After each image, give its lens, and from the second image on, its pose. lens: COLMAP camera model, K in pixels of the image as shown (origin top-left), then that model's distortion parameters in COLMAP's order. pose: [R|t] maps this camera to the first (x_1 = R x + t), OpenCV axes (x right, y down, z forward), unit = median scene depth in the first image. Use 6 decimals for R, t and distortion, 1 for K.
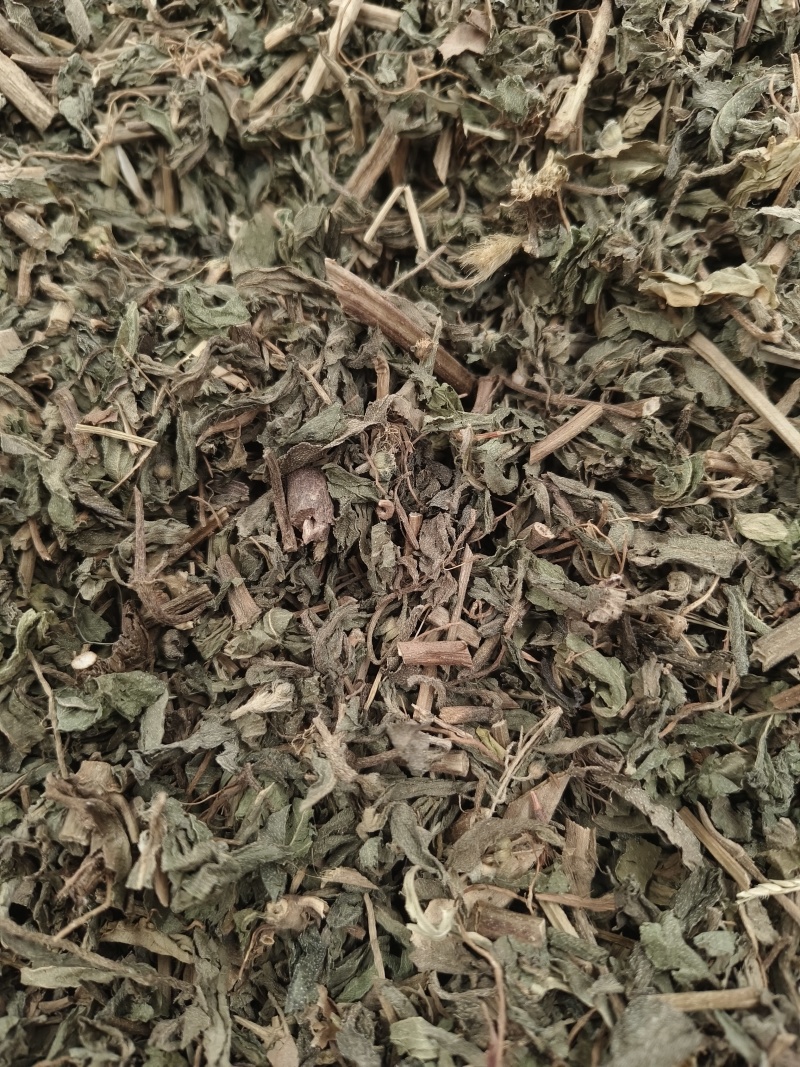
lens RADIAL K [[786.3, 0, 400.0], [0, 786.3, 533.5], [0, 0, 1]] dist [-0.000048, -0.058704]
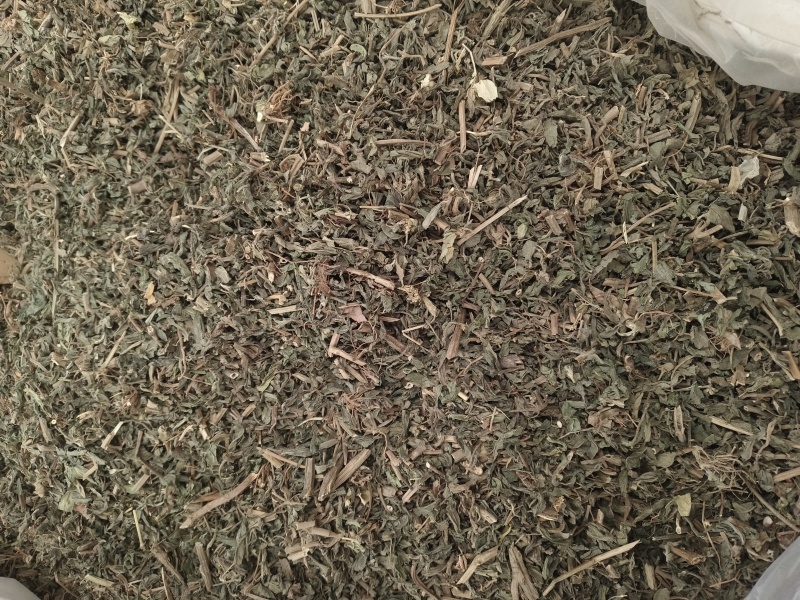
lens RADIAL K [[542.3, 0, 400.0], [0, 542.3, 300.0], [0, 0, 1]] dist [0.024163, 0.001050]
pose [[-0.009470, -0.998825, -0.047526, 0.274887], [0.996531, -0.013357, 0.082148, -0.730562], [-0.082687, -0.046583, 0.995486, -1.325106]]
